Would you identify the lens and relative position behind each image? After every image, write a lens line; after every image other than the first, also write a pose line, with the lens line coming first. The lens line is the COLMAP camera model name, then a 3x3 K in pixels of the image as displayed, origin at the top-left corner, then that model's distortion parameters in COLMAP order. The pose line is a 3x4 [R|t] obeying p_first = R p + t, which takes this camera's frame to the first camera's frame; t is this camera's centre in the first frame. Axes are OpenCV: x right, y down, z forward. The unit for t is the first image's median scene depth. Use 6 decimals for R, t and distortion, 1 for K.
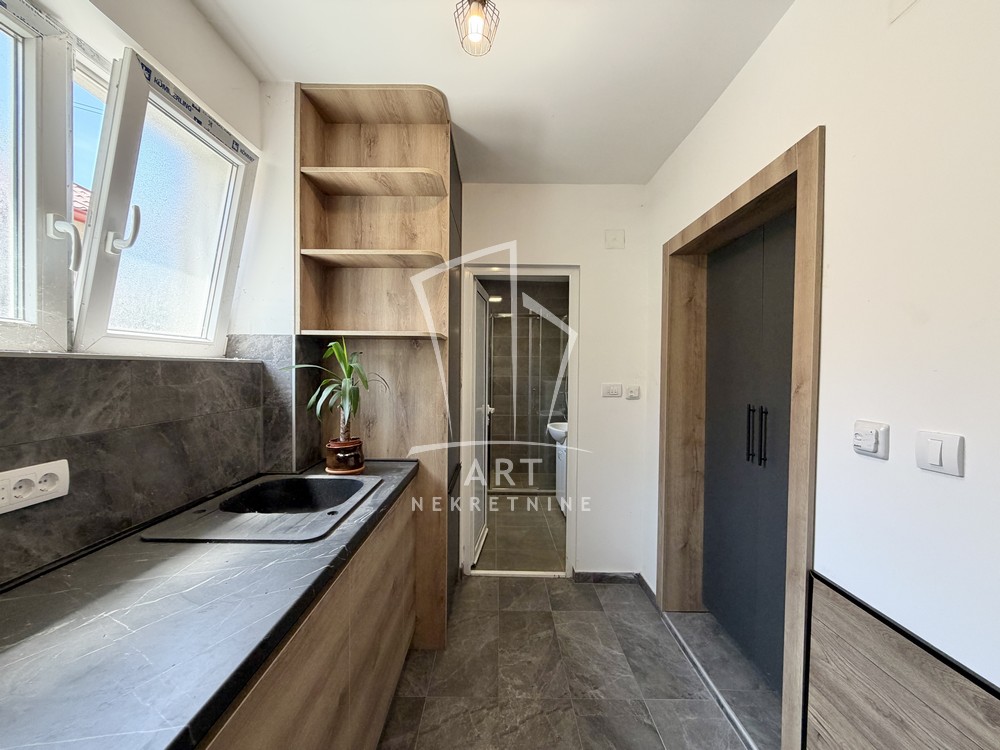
lens RADIAL K [[400.5, 0, 494.6], [0, 400.5, 375.4], [0, 0, 1]] dist [-0.001589, 0.000309]
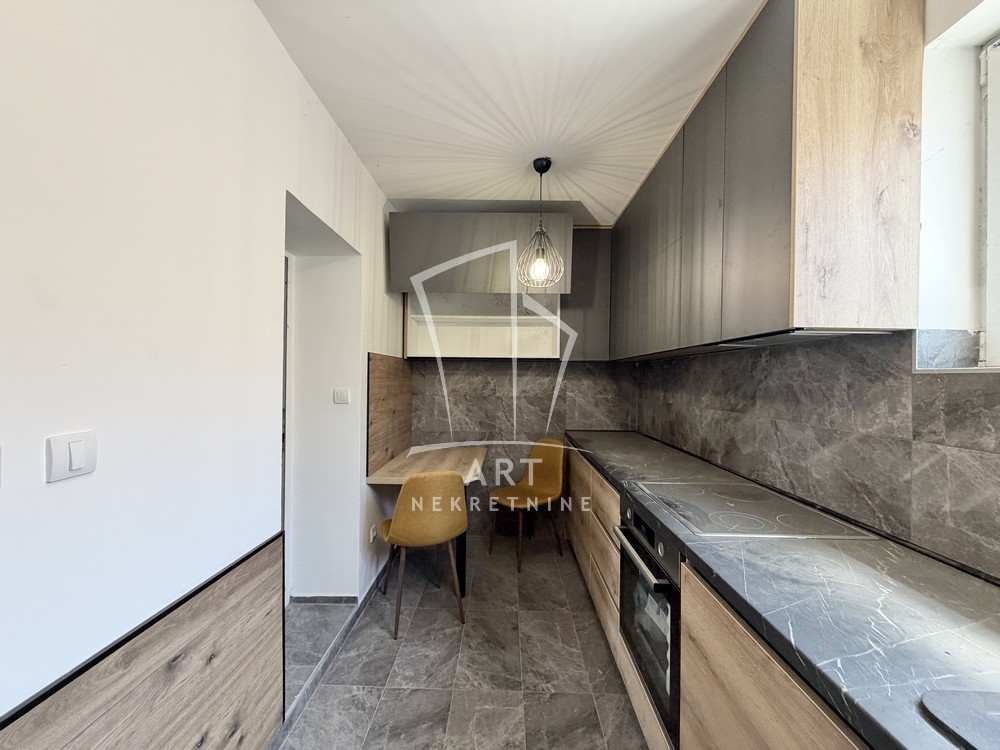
lens RADIAL K [[400.5, 0, 494.6], [0, 400.5, 375.4], [0, 0, 1]] dist [-0.001589, 0.000309]
pose [[-0.999351, -0.020746, 0.029457, 0.134314], [-0.020294, 0.999673, 0.015572, -0.022553], [-0.029771, 0.014964, -0.999445, 1.923717]]
